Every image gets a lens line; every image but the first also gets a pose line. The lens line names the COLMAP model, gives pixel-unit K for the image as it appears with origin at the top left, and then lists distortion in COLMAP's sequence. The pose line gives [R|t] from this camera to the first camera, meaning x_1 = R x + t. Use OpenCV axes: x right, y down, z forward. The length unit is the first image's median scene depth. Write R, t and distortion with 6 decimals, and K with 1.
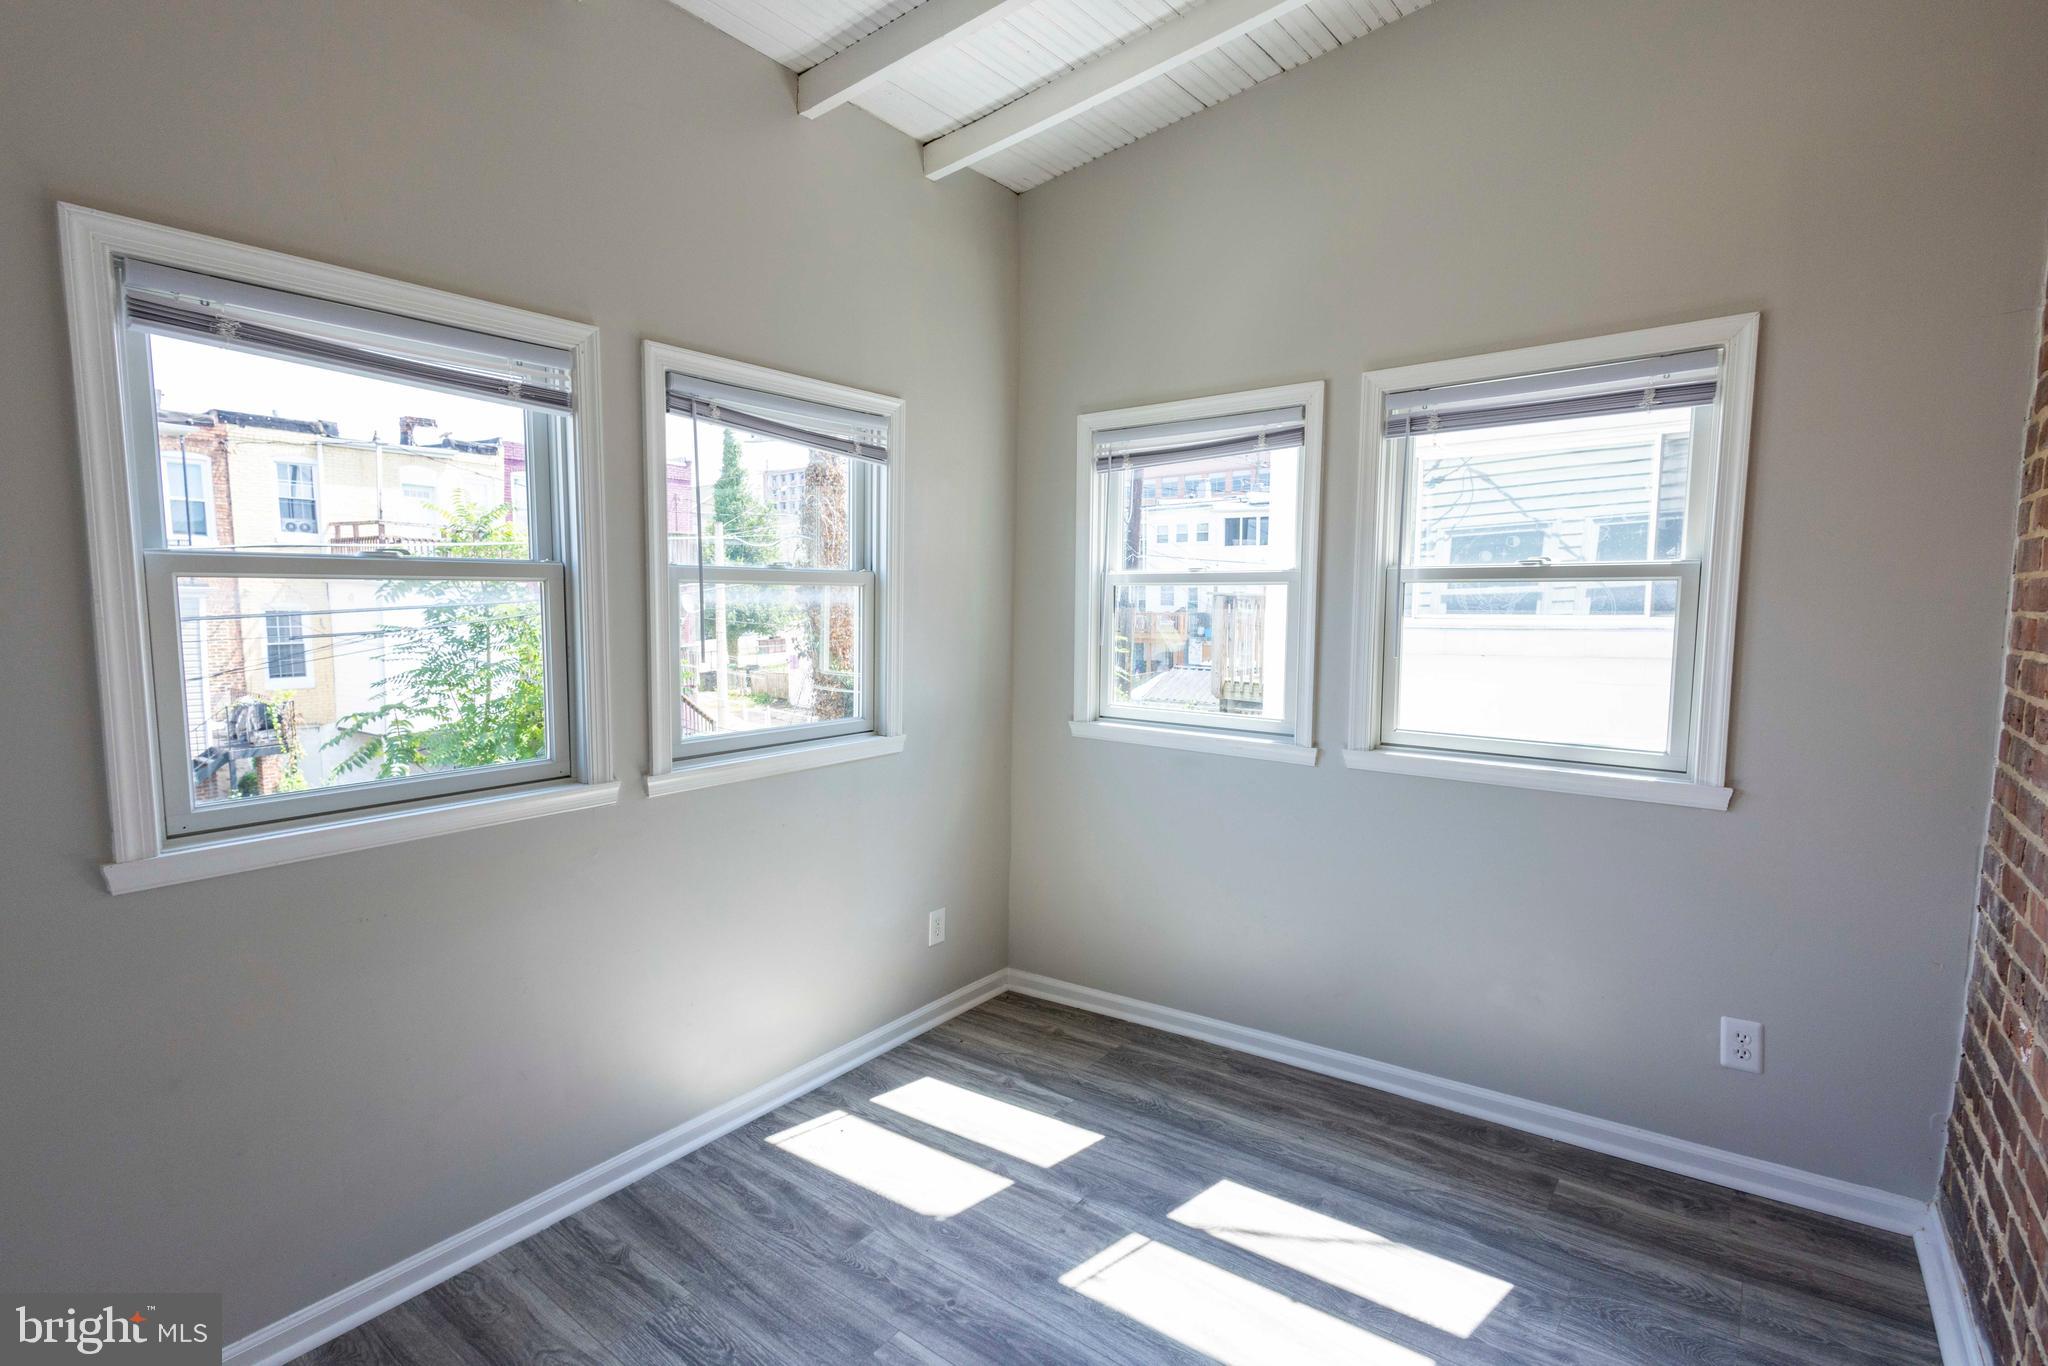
lens RADIAL K [[942.2, 0, 1024.0], [0, 942.2, 683.0], [0, 0, 1]] dist [0.027664, -0.009925]
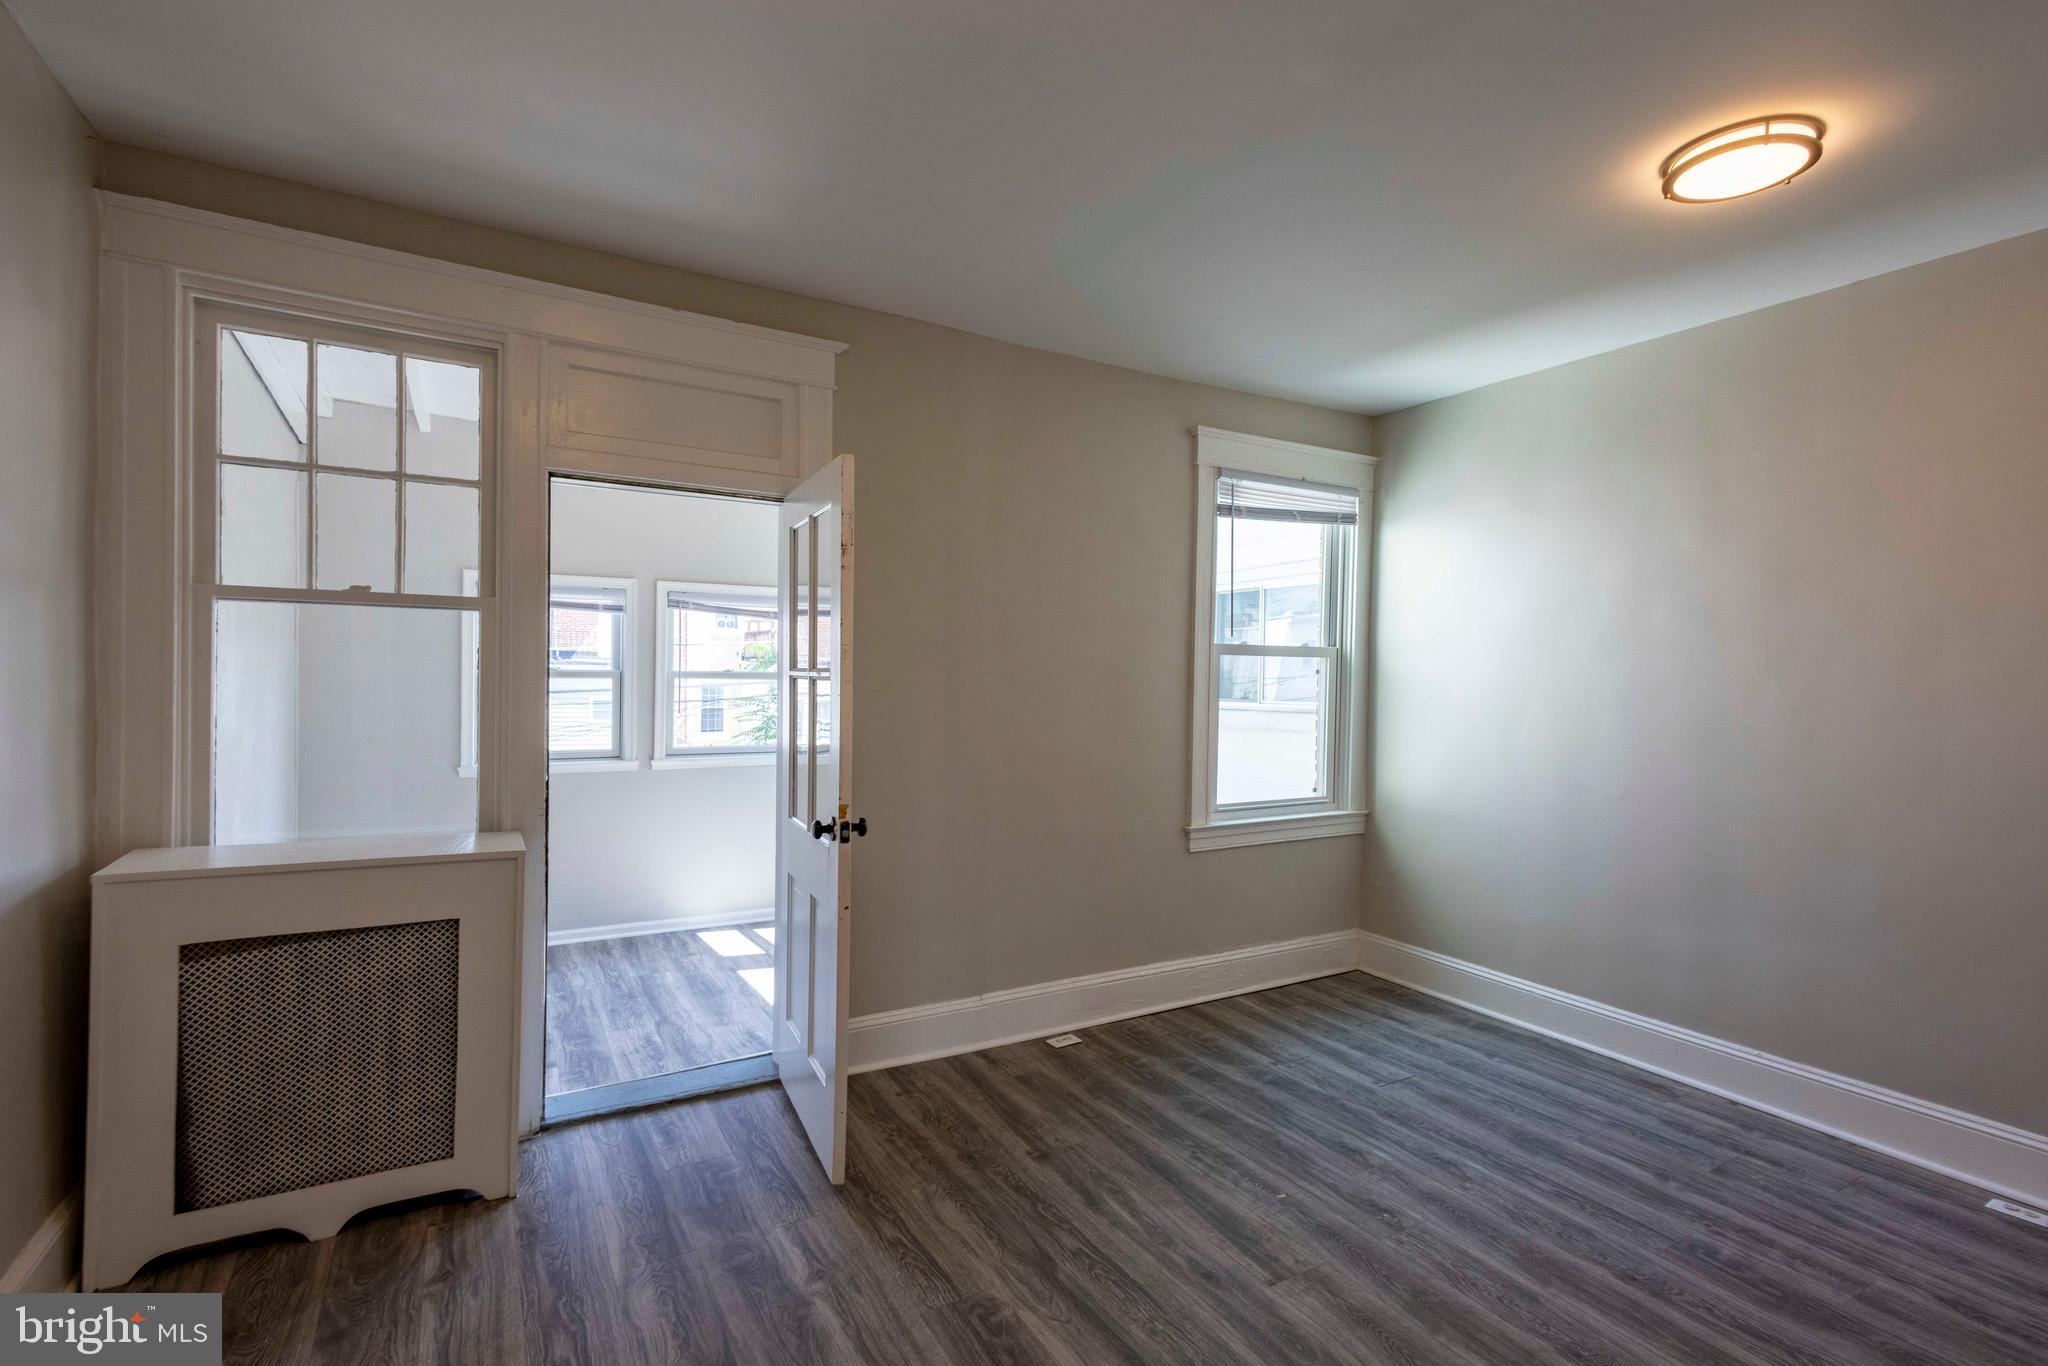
lens RADIAL K [[942.2, 0, 1024.0], [0, 942.2, 683.0], [0, 0, 1]] dist [0.027664, -0.009925]
pose [[0.925922, 0.015927, -0.377379, 1.372821], [-0.048451, 0.995865, -0.076846, 0.043941], [0.374594, 0.089438, 0.922865, -0.861573]]
